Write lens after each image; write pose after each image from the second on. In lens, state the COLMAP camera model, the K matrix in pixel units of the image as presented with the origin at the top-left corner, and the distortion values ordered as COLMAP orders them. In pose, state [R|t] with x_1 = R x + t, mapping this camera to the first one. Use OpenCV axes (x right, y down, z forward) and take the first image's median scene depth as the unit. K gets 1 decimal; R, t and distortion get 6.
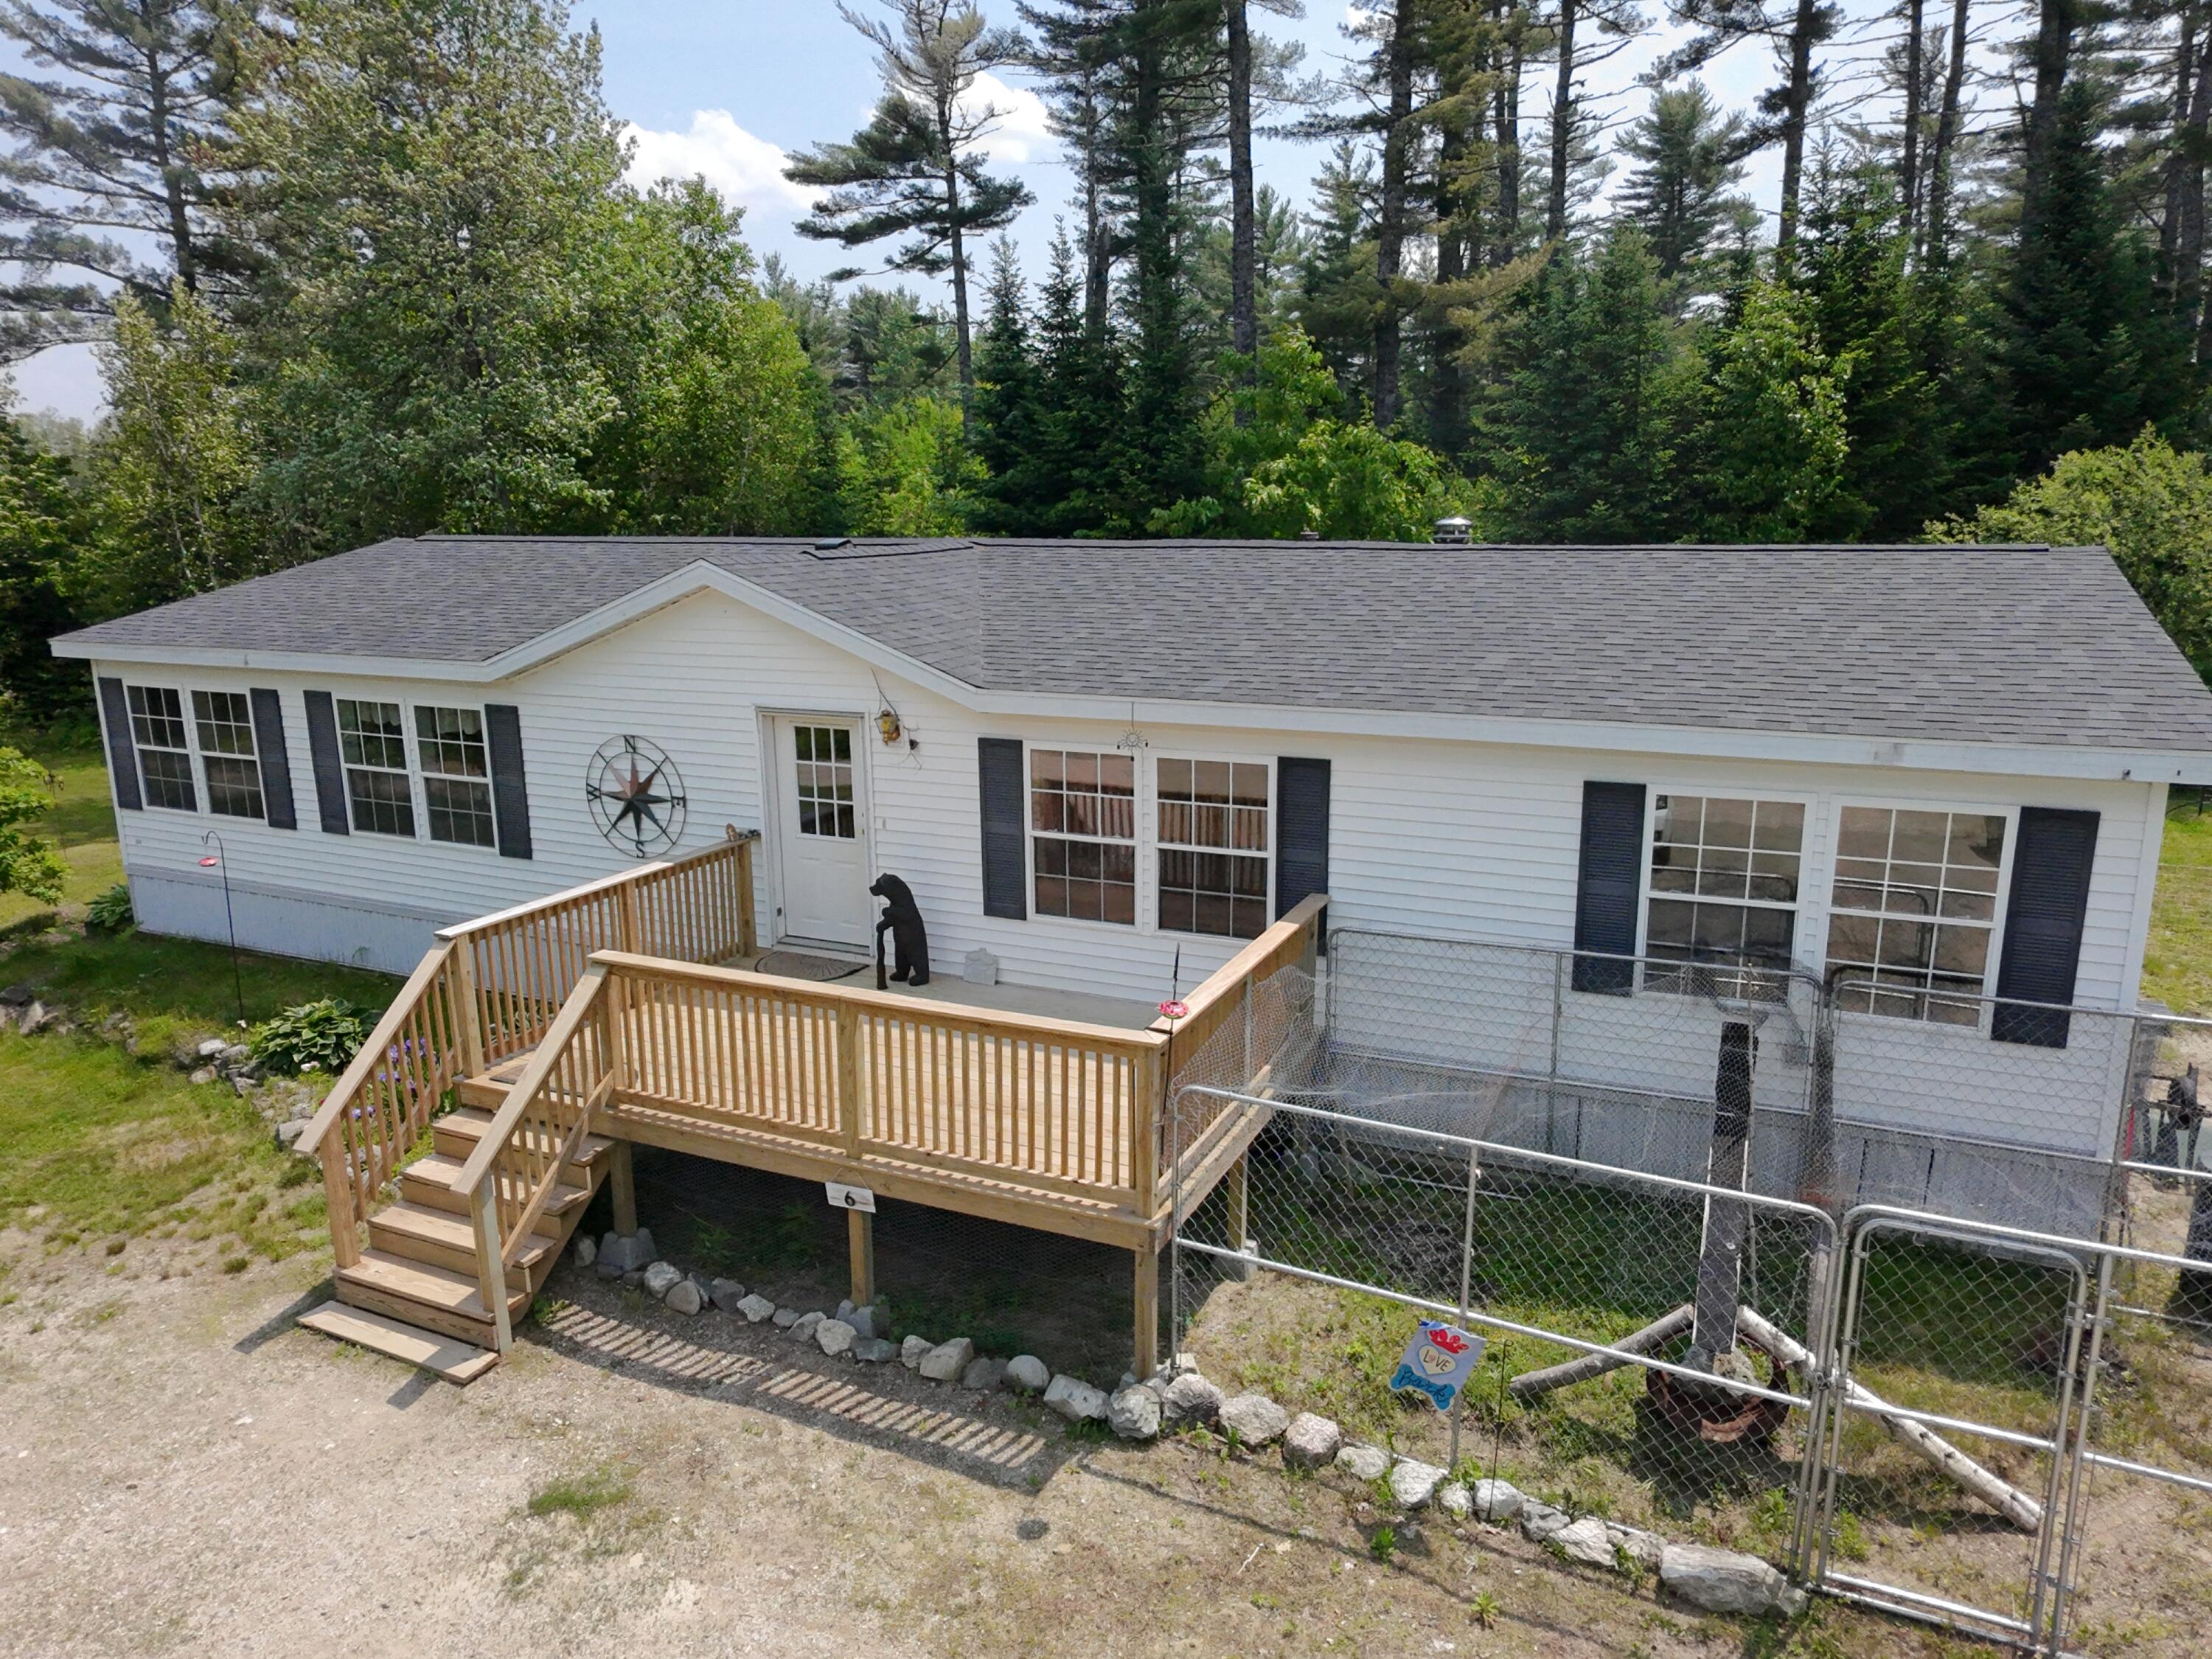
lens RADIAL K [[1441.1, 0, 1106.0], [0, 1441.1, 829.5], [0, 0, 1]] dist [0.010306, 0.000353]
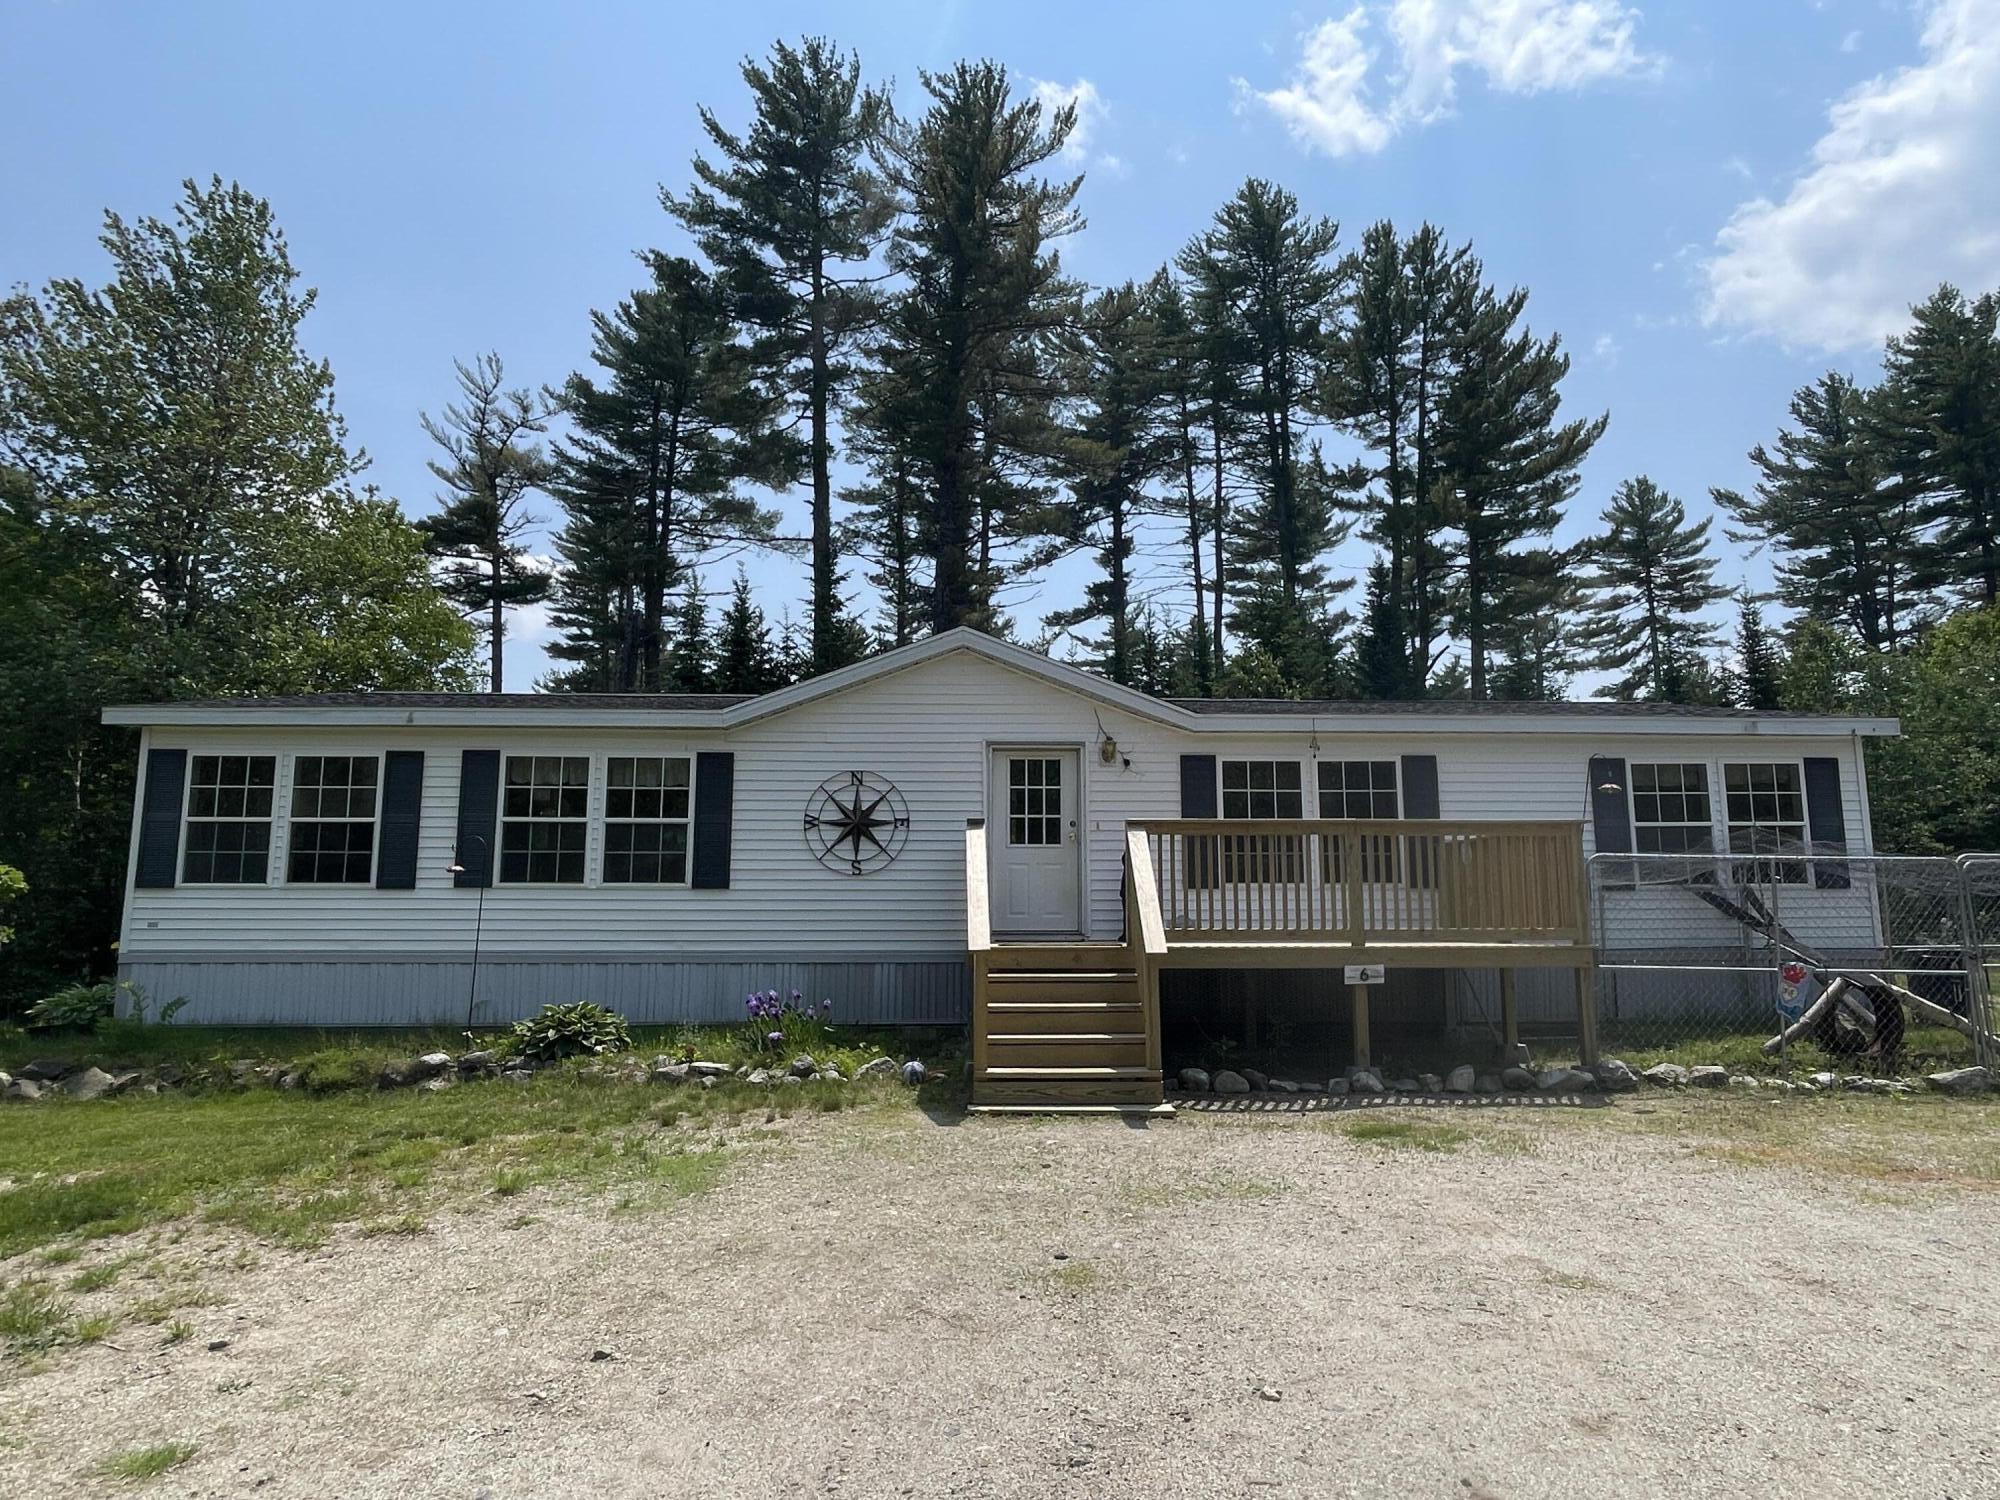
lens RADIAL K [[1263.5, 0, 1000.0], [0, 1263.5, 750.0], [0, 0, 1]] dist [0.006446, -0.001101]
pose [[0.889153, 0.071210, 0.452035, -0.646630], [0.096833, 0.936171, -0.337947, 0.265454], [-0.447248, 0.344258, 0.825503, 0.056810]]
